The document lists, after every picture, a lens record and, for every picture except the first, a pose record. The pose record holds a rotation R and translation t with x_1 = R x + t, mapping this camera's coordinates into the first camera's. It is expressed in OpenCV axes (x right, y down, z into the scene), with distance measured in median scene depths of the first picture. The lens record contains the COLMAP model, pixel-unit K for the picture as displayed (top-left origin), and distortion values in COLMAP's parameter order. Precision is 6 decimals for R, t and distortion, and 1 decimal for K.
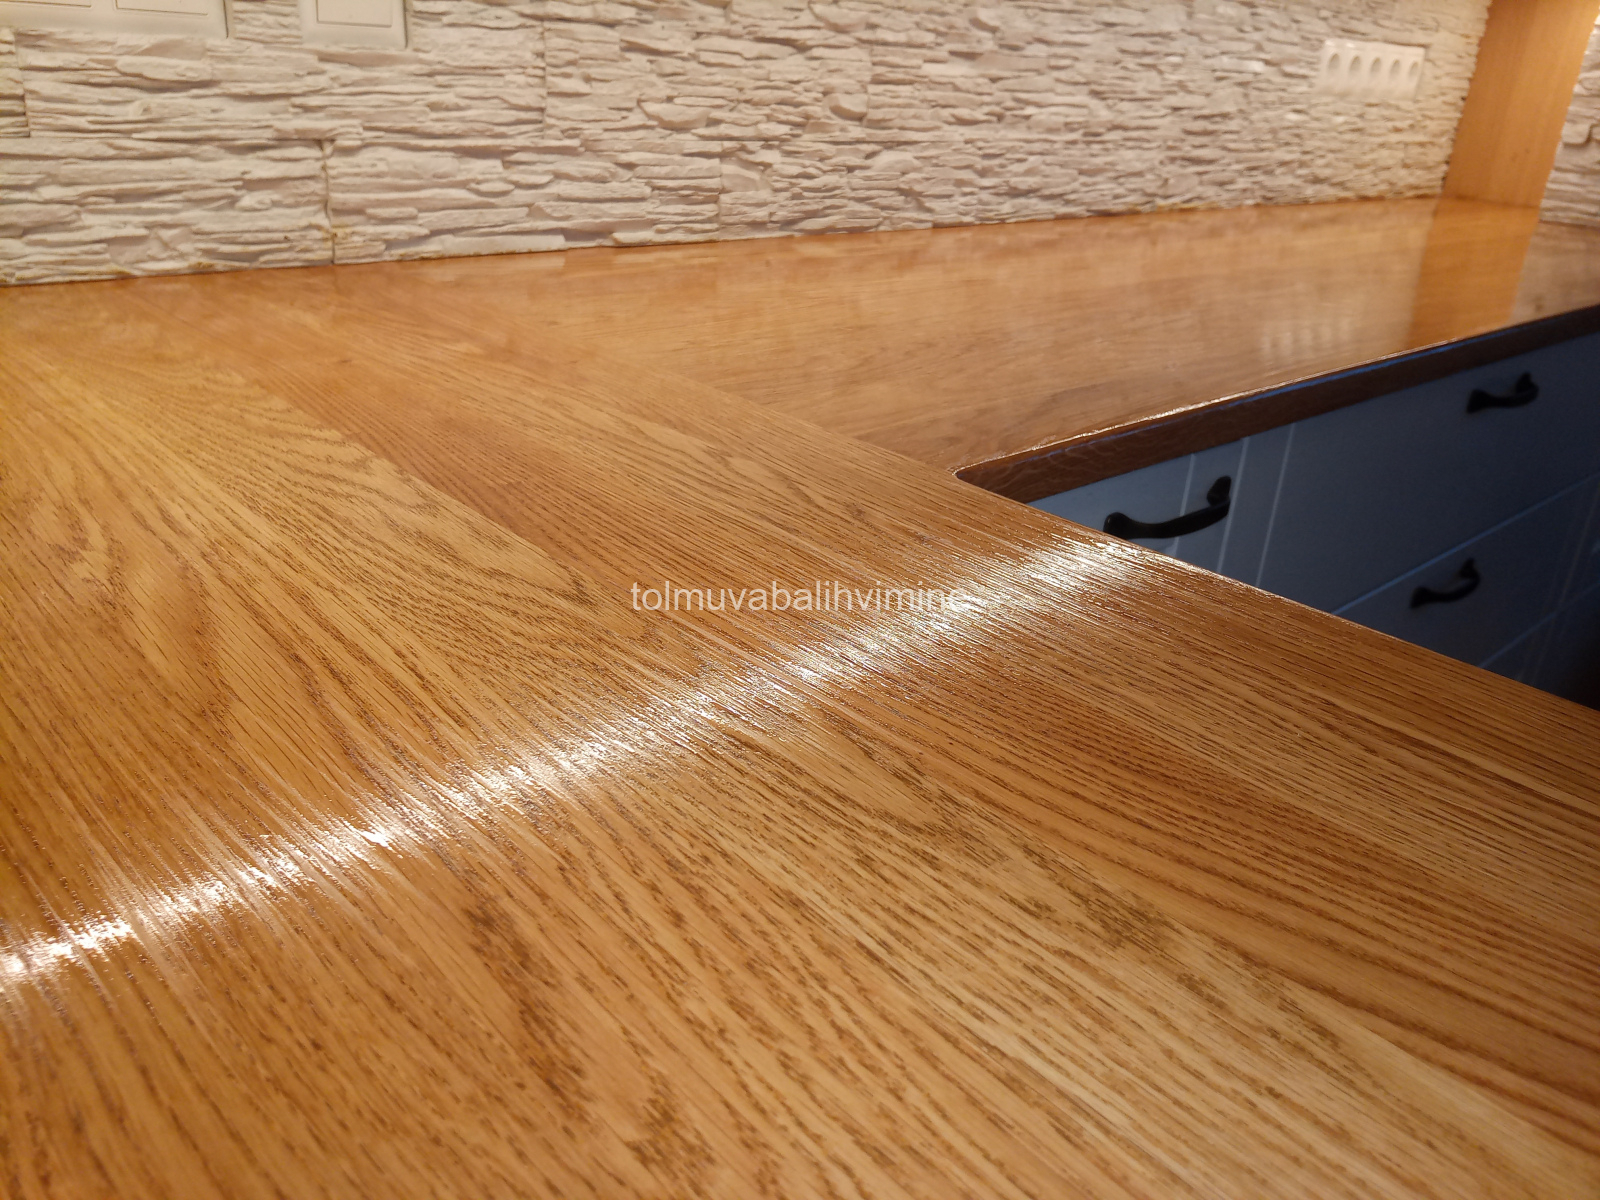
lens RADIAL K [[1244.6, 0, 778.5], [0, 1244.6, 581.6], [0, 0, 1]] dist [0.029932, -0.039489]
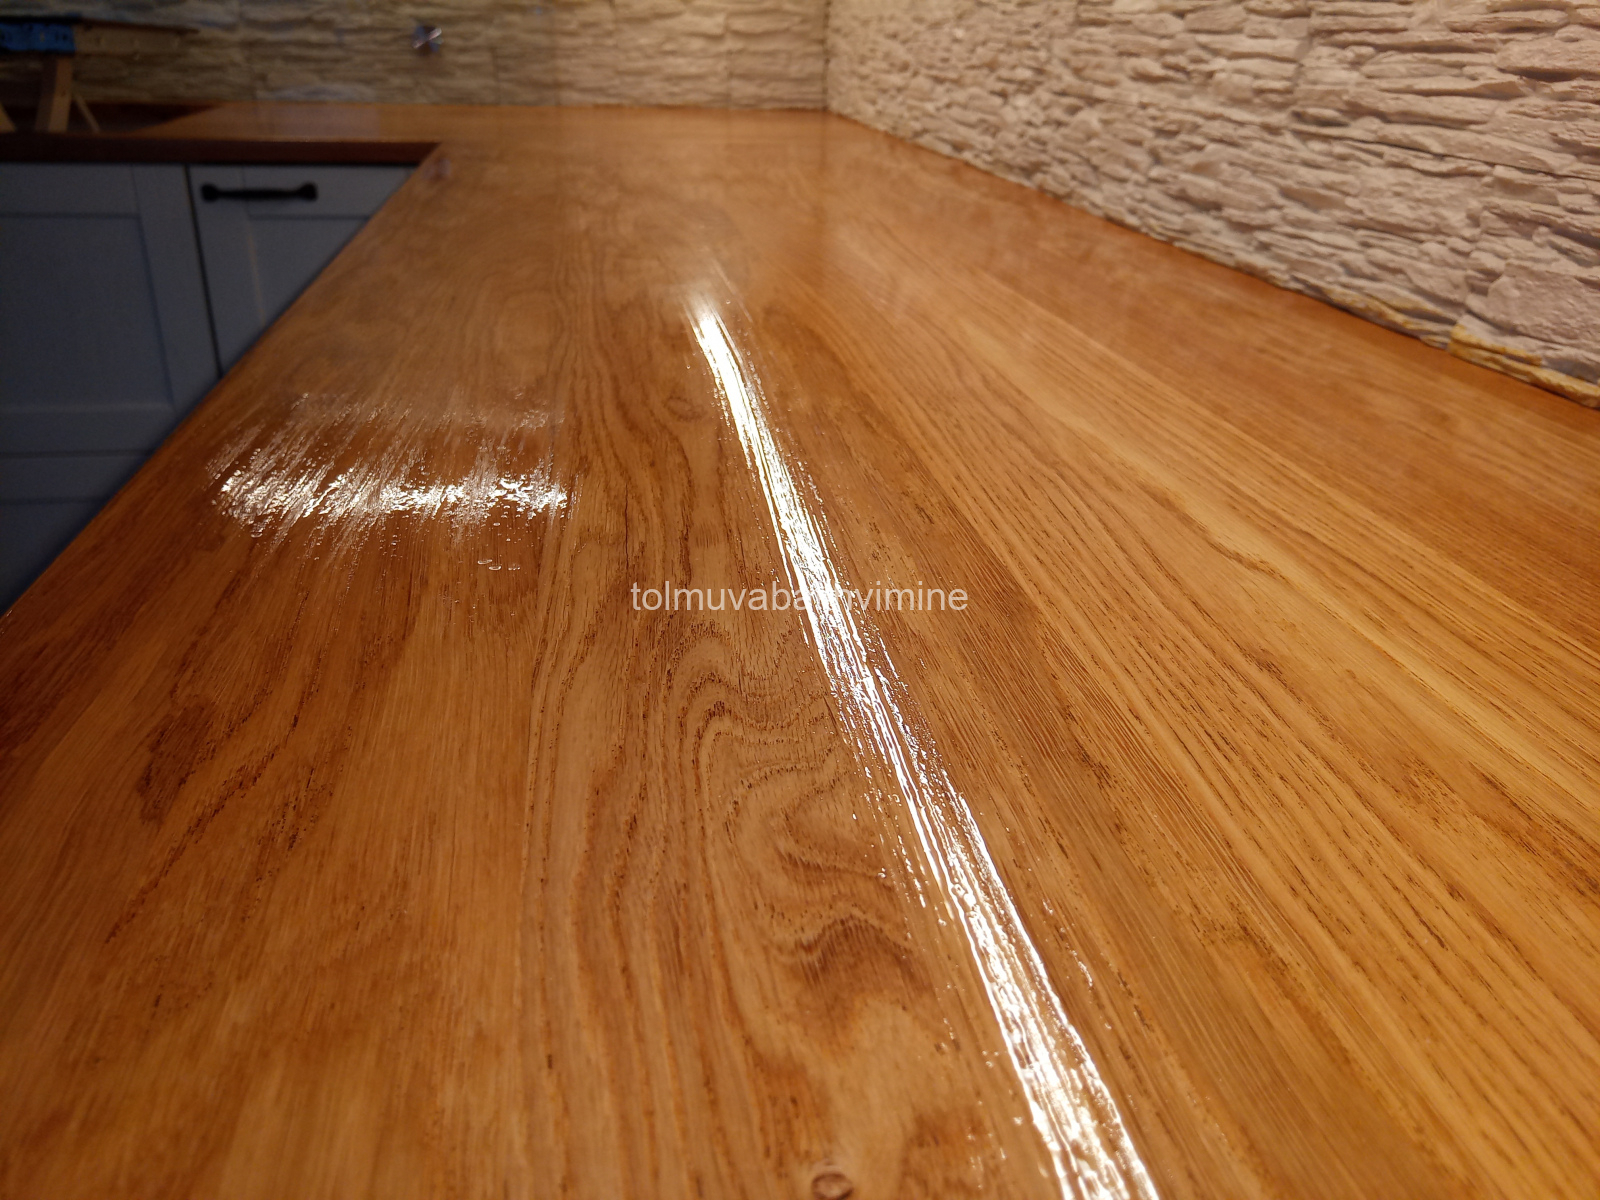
lens RADIAL K [[1244.6, 0, 784.8], [0, 1244.6, 602.9], [0, 0, 1]] dist [0.029932, -0.039489]
pose [[-0.543258, 0.285877, -0.789396, 1.256786], [-0.386452, 0.749566, 0.537407, -0.624701], [0.745336, 0.597013, -0.296730, 1.728510]]
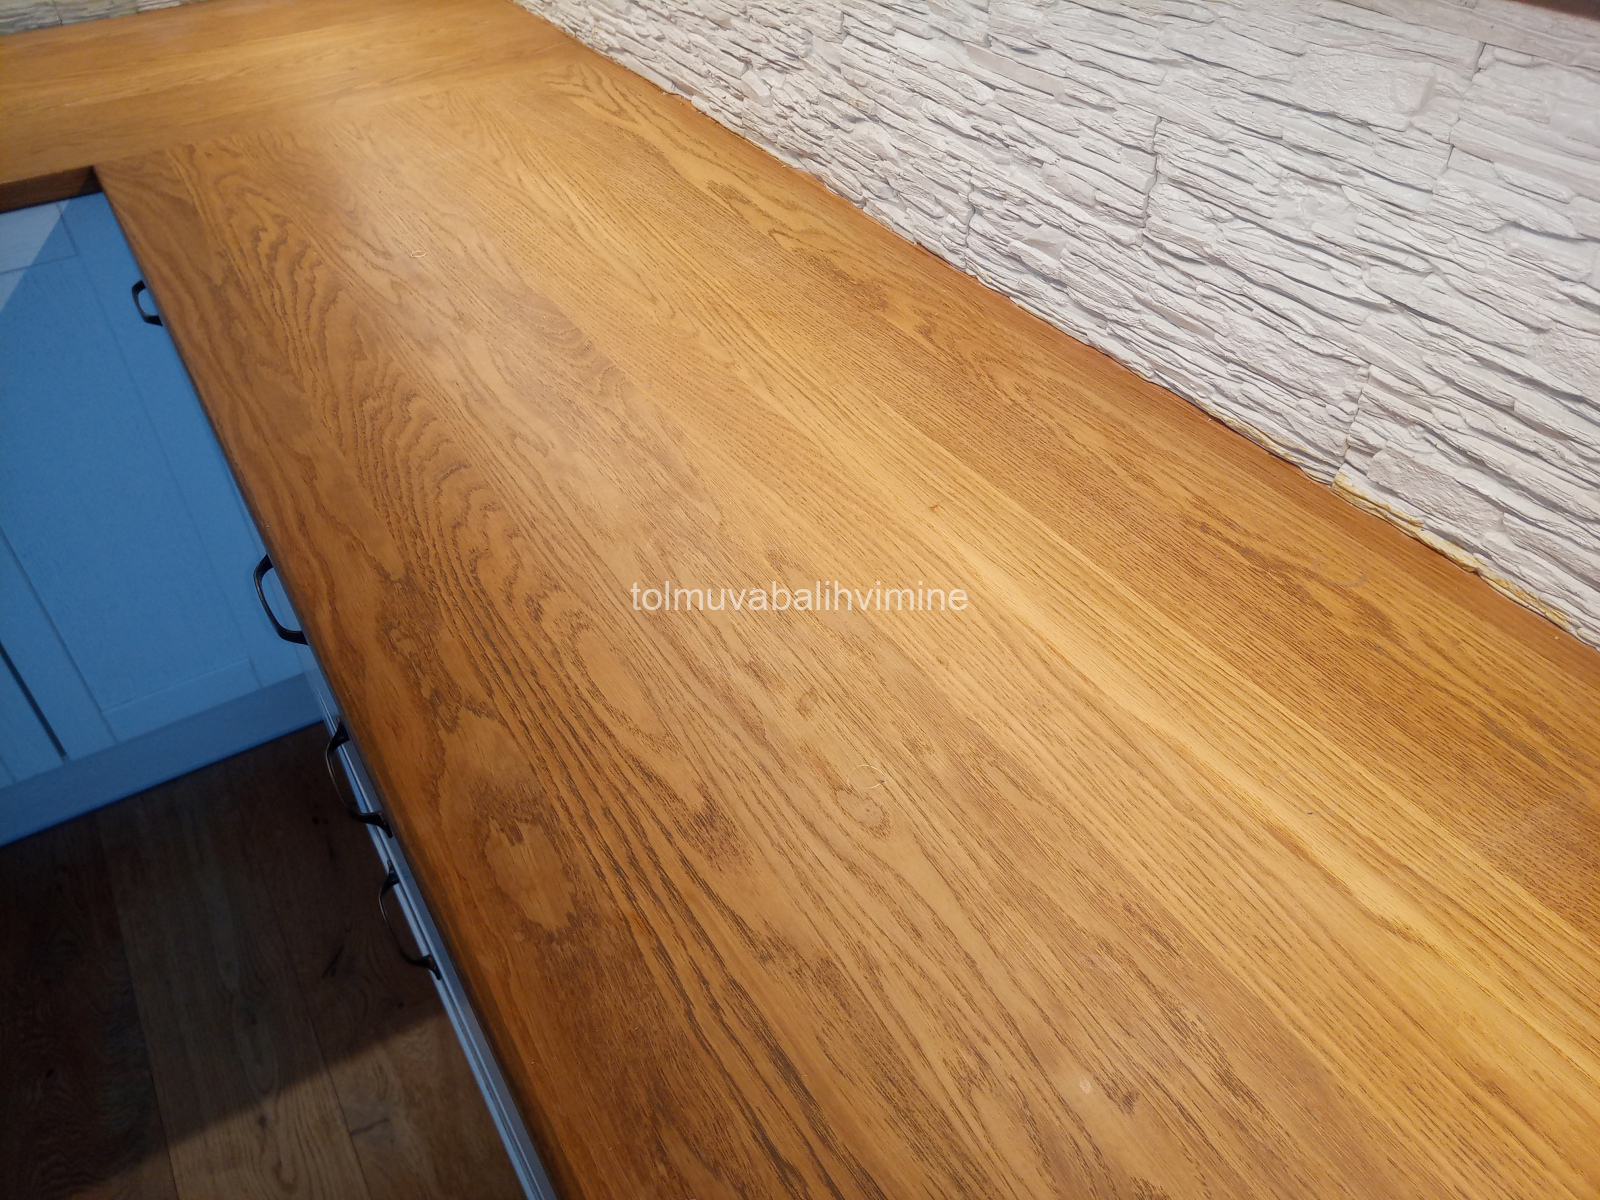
lens RADIAL K [[1244.6, 0, 787.2], [0, 1244.6, 589.5], [0, 0, 1]] dist [0.029932, -0.039489]
pose [[-0.196855, 0.579710, -0.790686, 1.264338], [-0.371292, 0.702320, 0.607362, -0.821980], [0.907409, 0.413138, 0.076987, 1.358055]]
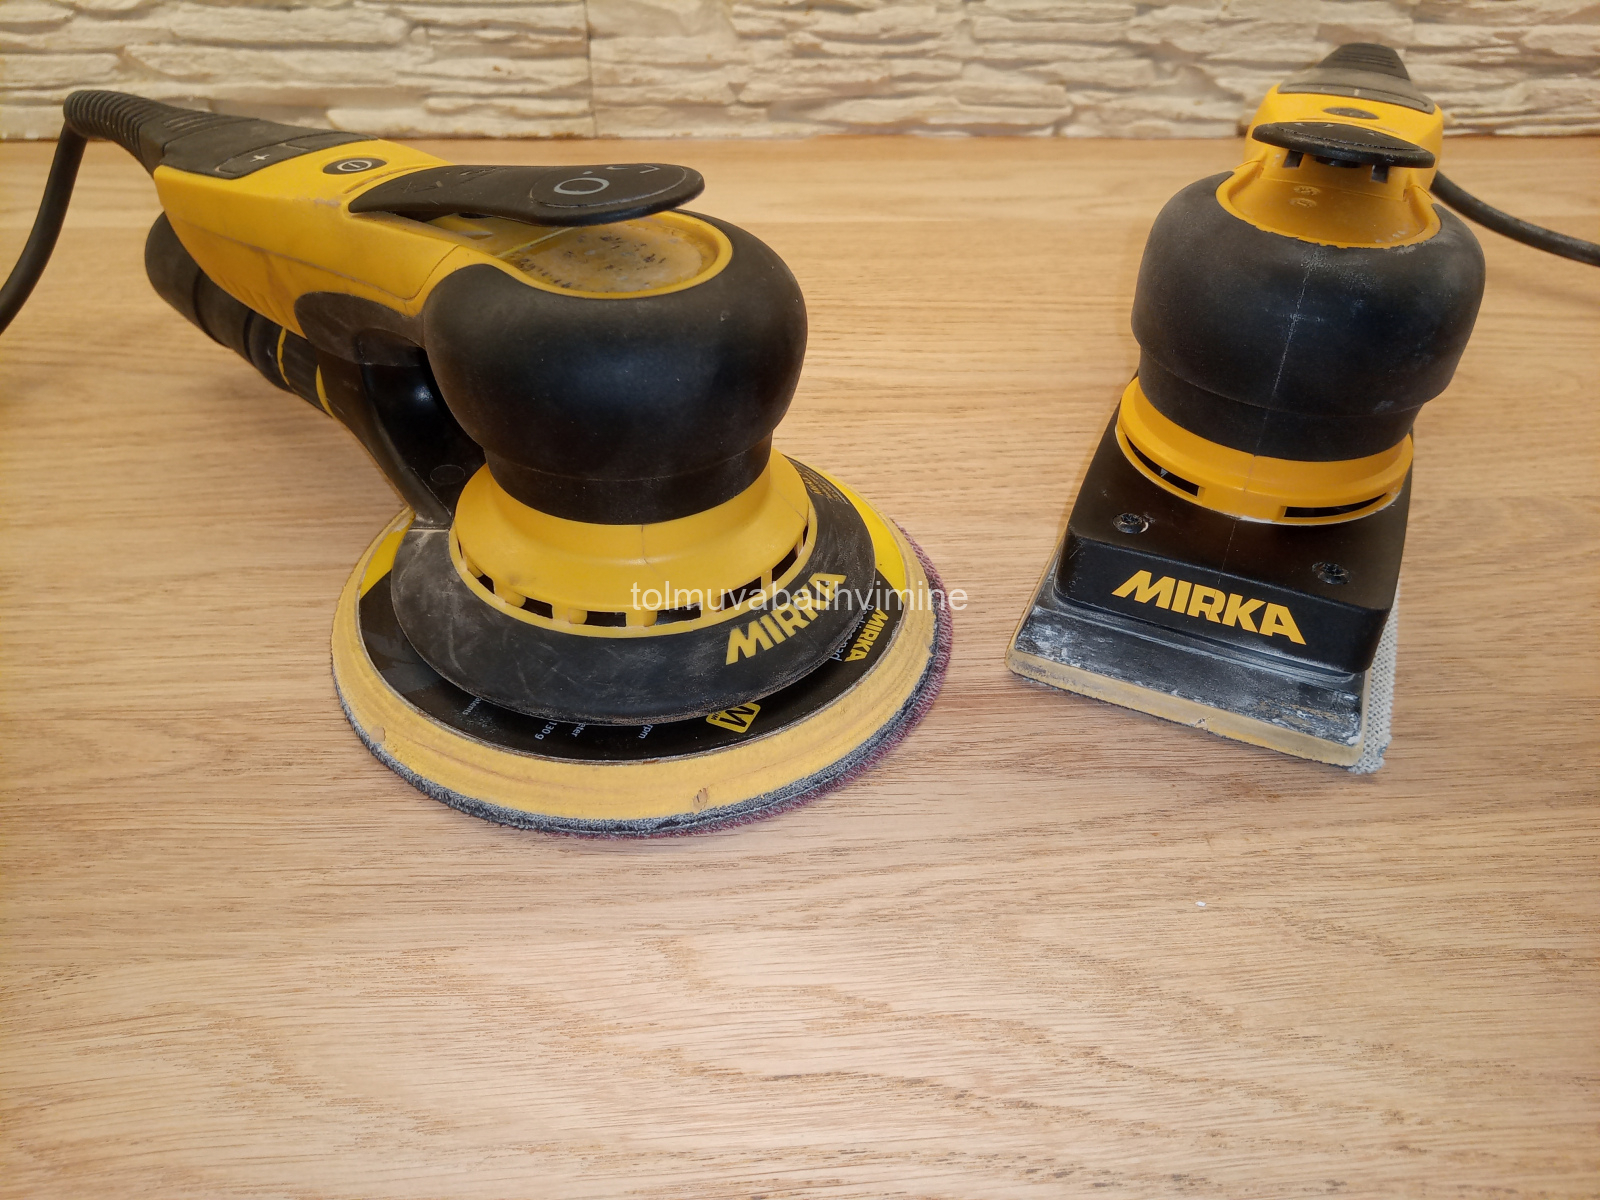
lens RADIAL K [[1244.6, 0, 809.2], [0, 1244.6, 598.8], [0, 0, 1]] dist [0.029932, -0.039489]
pose [[0.782695, 0.346324, -0.517154, 0.408858], [-0.215536, 0.930301, 0.296791, -0.327622], [0.583894, -0.120831, 0.802787, 0.771642]]
